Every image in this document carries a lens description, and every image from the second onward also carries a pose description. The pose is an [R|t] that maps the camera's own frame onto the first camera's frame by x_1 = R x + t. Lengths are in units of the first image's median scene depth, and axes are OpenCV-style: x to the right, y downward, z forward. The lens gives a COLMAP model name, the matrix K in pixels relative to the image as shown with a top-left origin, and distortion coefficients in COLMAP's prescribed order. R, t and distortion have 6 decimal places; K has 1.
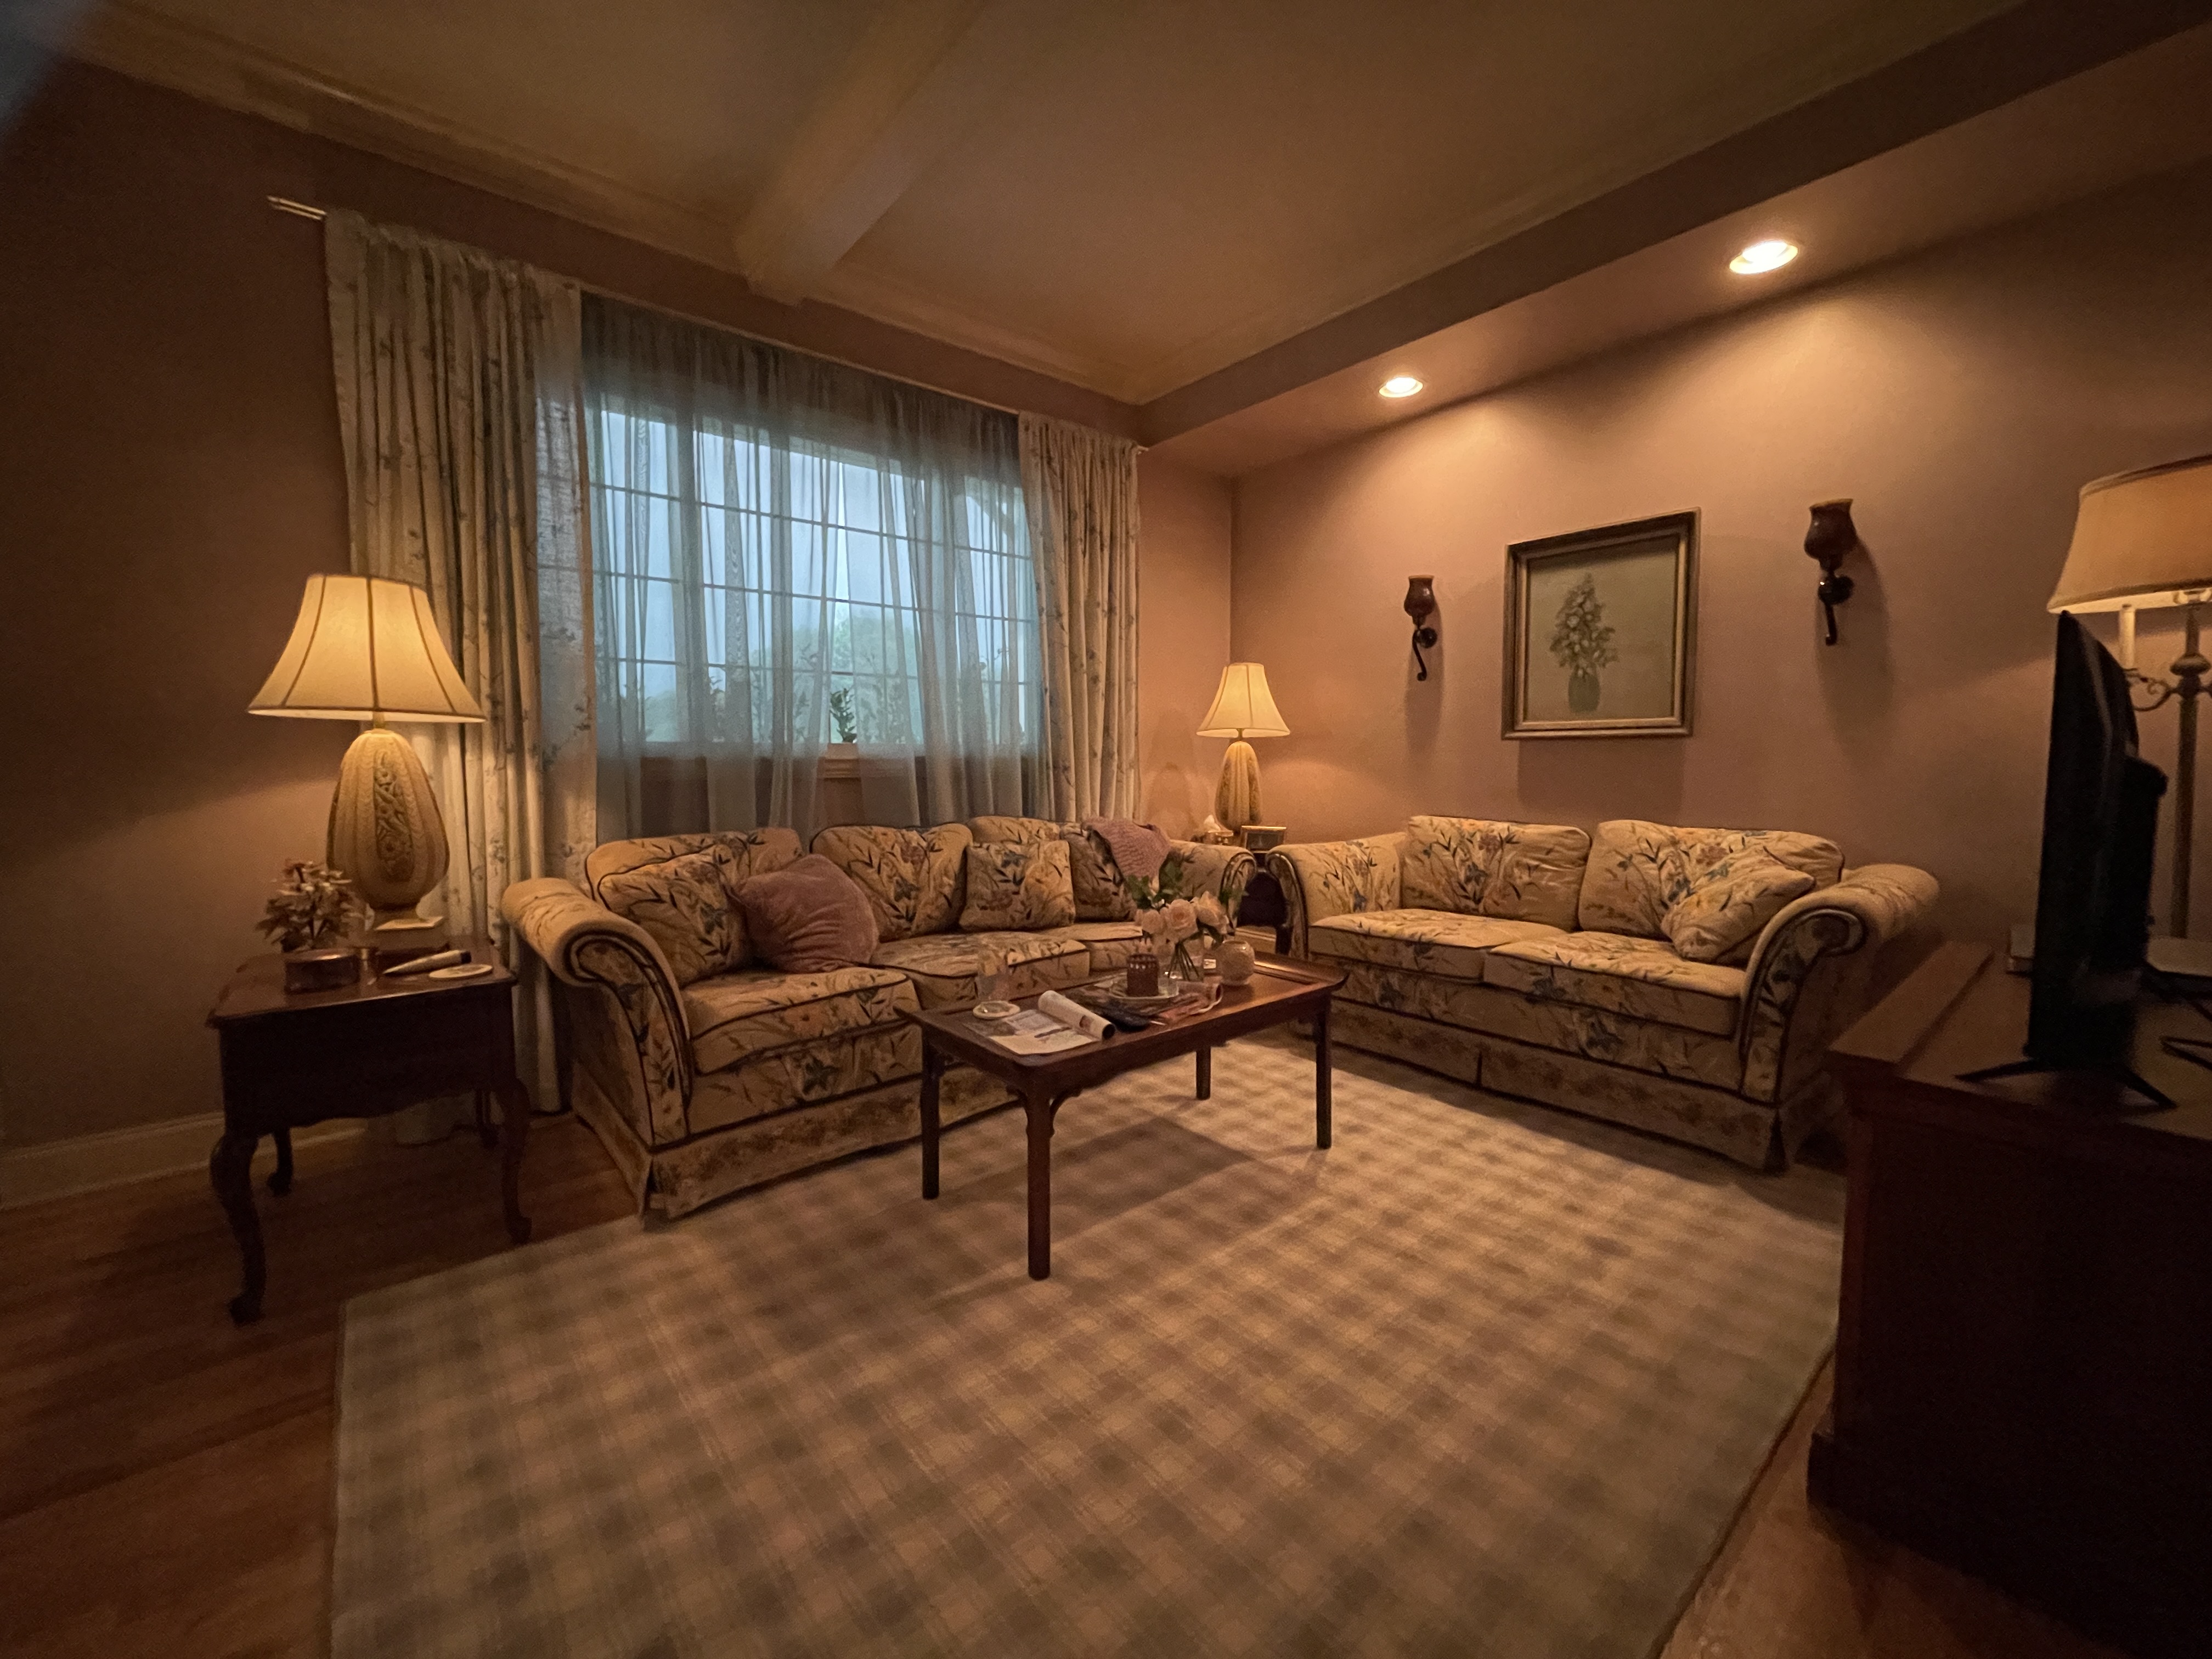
lens RADIAL K [[893.9, 0, 1110.3], [0, 893.9, 821.4], [0, 0, 1]] dist [0.000144, 0.000045]
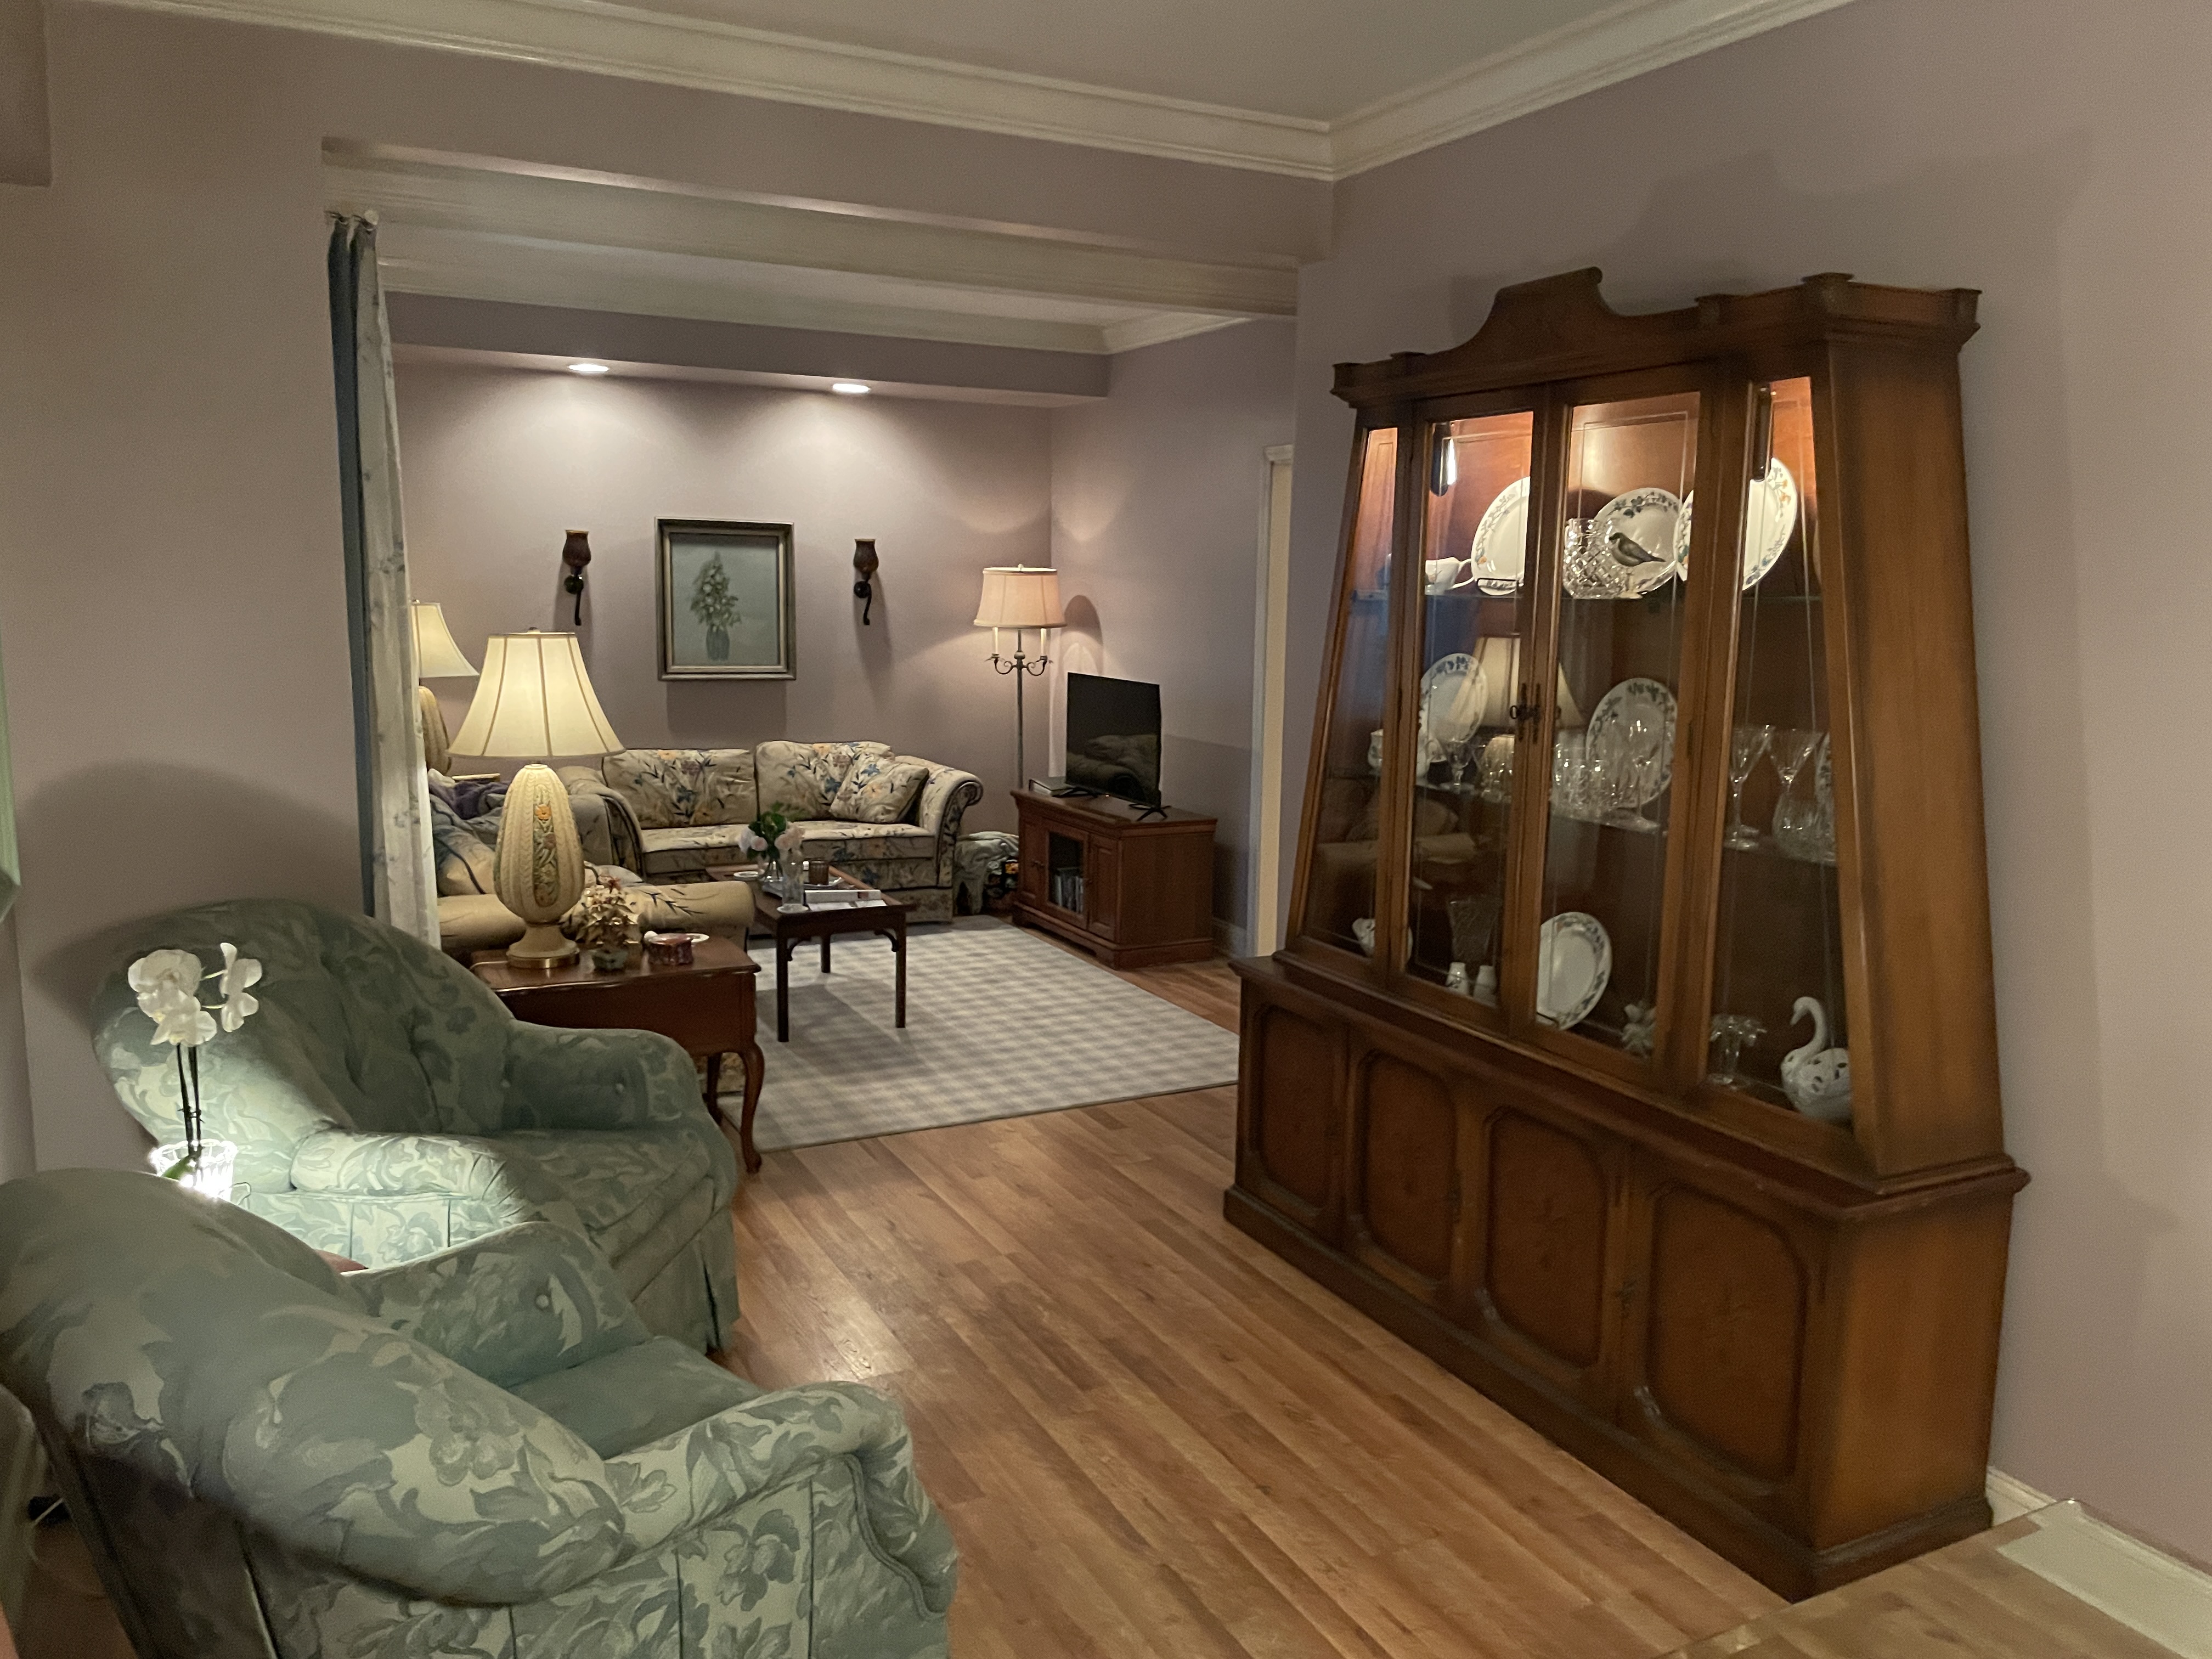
lens RADIAL K [[1699.4, 0, 1095.4], [0, 1699.4, 823.8], [0, 0, 1]] dist [0.088643, -0.122812]
pose [[0.236021, -0.130112, 0.962998, -1.777379], [0.049771, 0.991313, 0.121740, -0.163367], [-0.970472, 0.019196, 0.240447, -0.118051]]
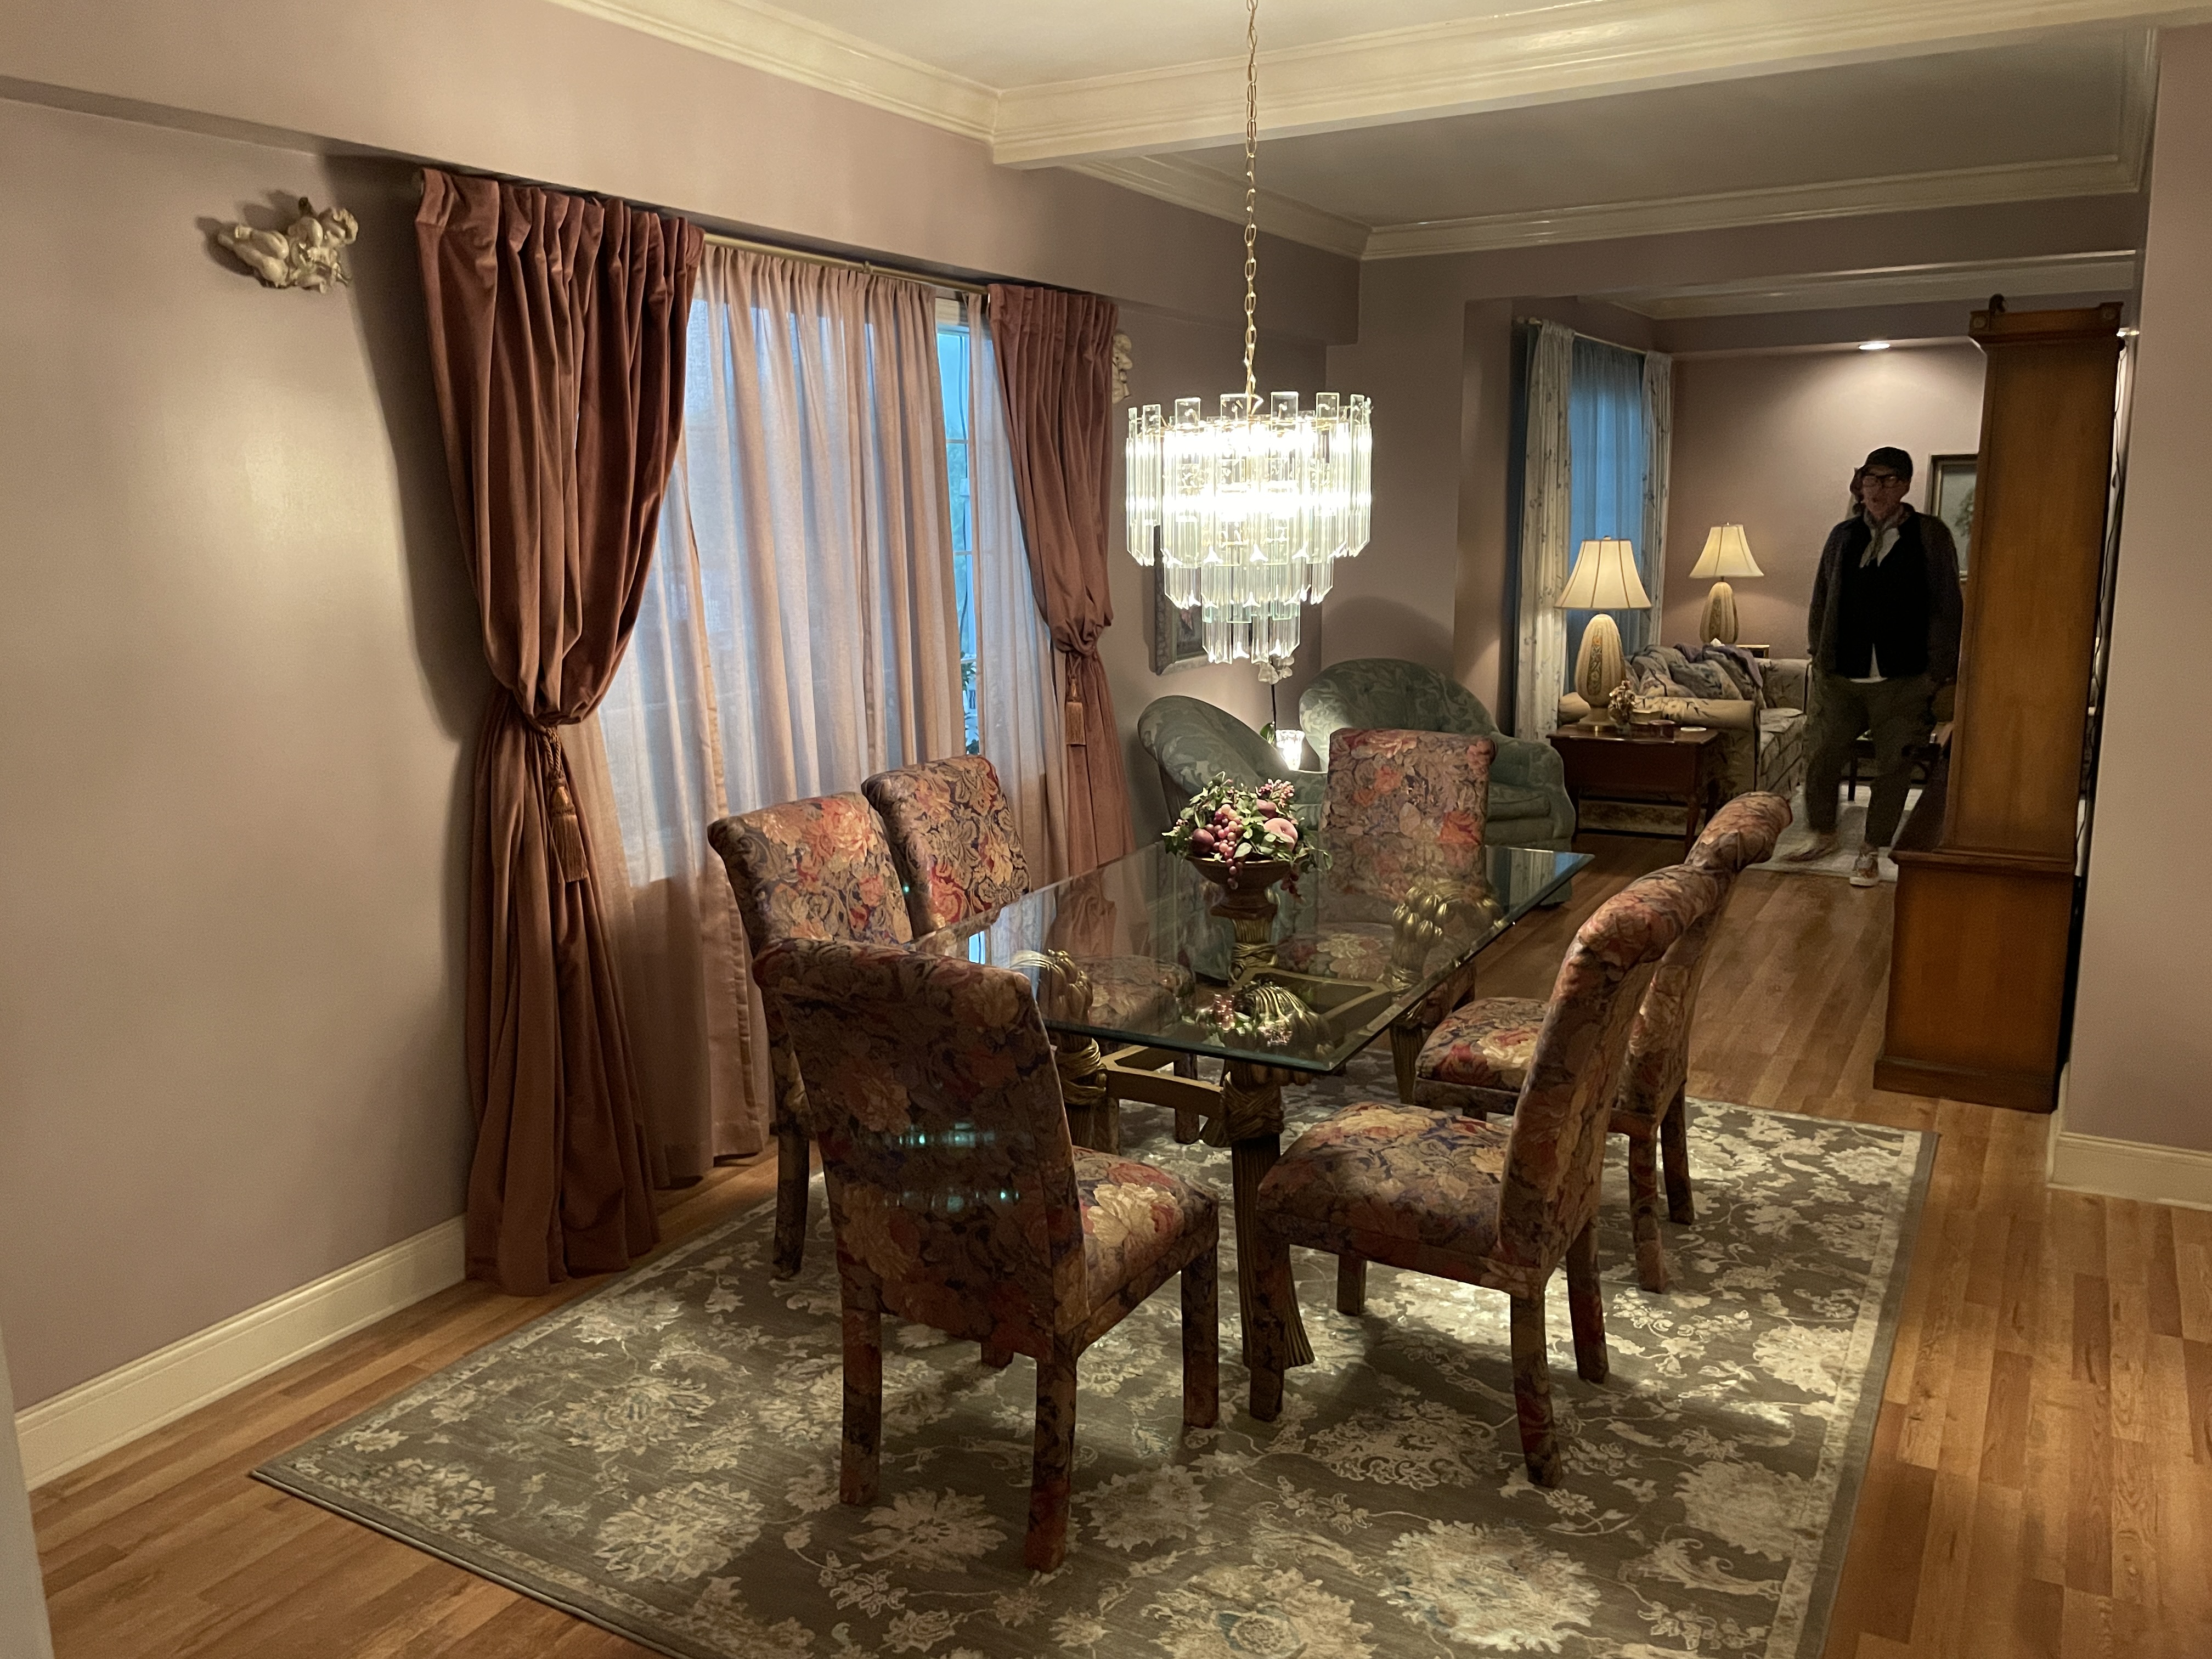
lens RADIAL K [[1699.4, 0, 1095.4], [0, 1699.4, 823.8], [0, 0, 1]] dist [0.088643, -0.122812]
pose [[0.941574, -0.067047, 0.330065, -2.057034], [0.029560, 0.992655, 0.117314, -0.073302], [-0.335507, -0.100703, 0.936640, -1.453353]]
